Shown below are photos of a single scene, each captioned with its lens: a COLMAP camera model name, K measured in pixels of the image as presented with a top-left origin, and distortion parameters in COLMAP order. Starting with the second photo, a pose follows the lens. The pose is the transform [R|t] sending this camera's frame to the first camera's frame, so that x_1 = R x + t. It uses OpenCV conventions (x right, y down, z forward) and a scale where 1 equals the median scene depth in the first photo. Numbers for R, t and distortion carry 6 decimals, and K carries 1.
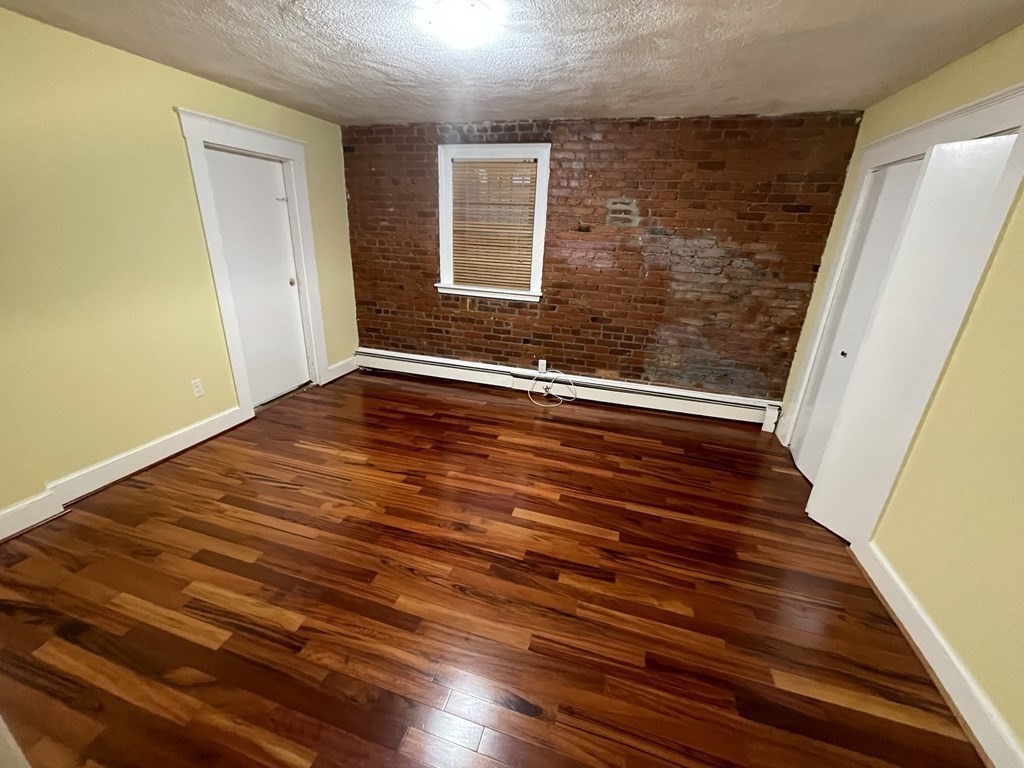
lens RADIAL K [[415.1, 0, 508.9], [0, 415.1, 383.2], [0, 0, 1]] dist [-0.001249, 0.001864]
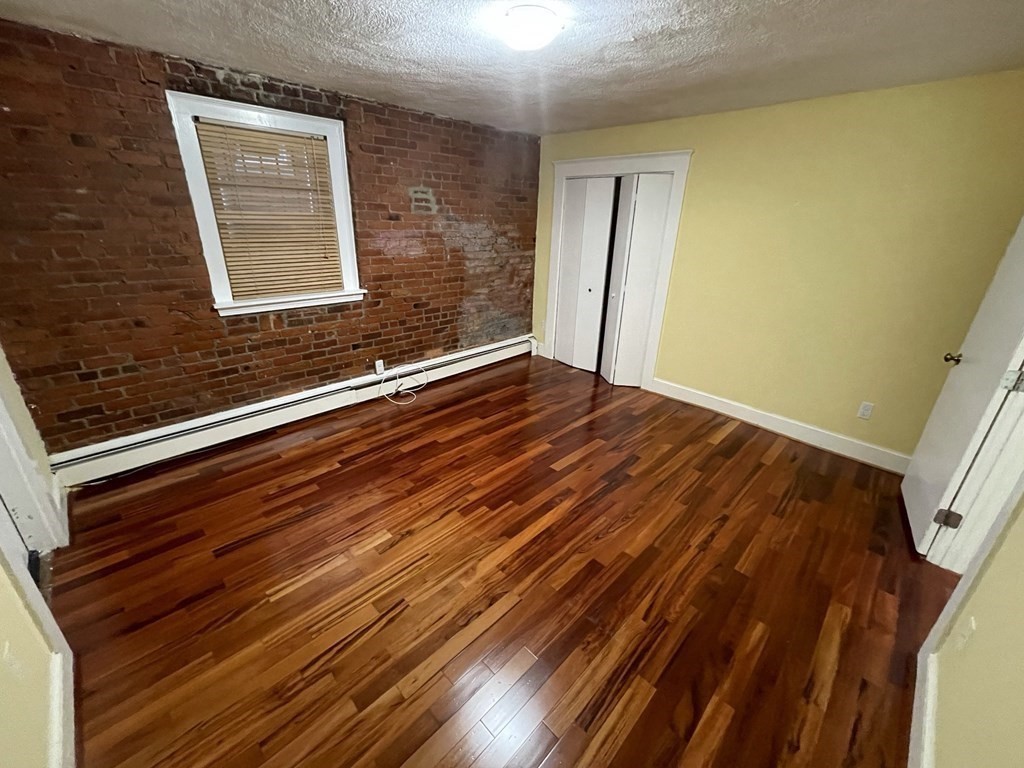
lens RADIAL K [[415.1, 0, 506.7], [0, 415.1, 382.8], [0, 0, 1]] dist [-0.001249, 0.001864]
pose [[0.478196, -0.353619, 0.803917, -0.609262], [0.303019, 0.925581, 0.226890, -0.149233], [-0.824323, 0.135104, 0.549762, 0.288568]]
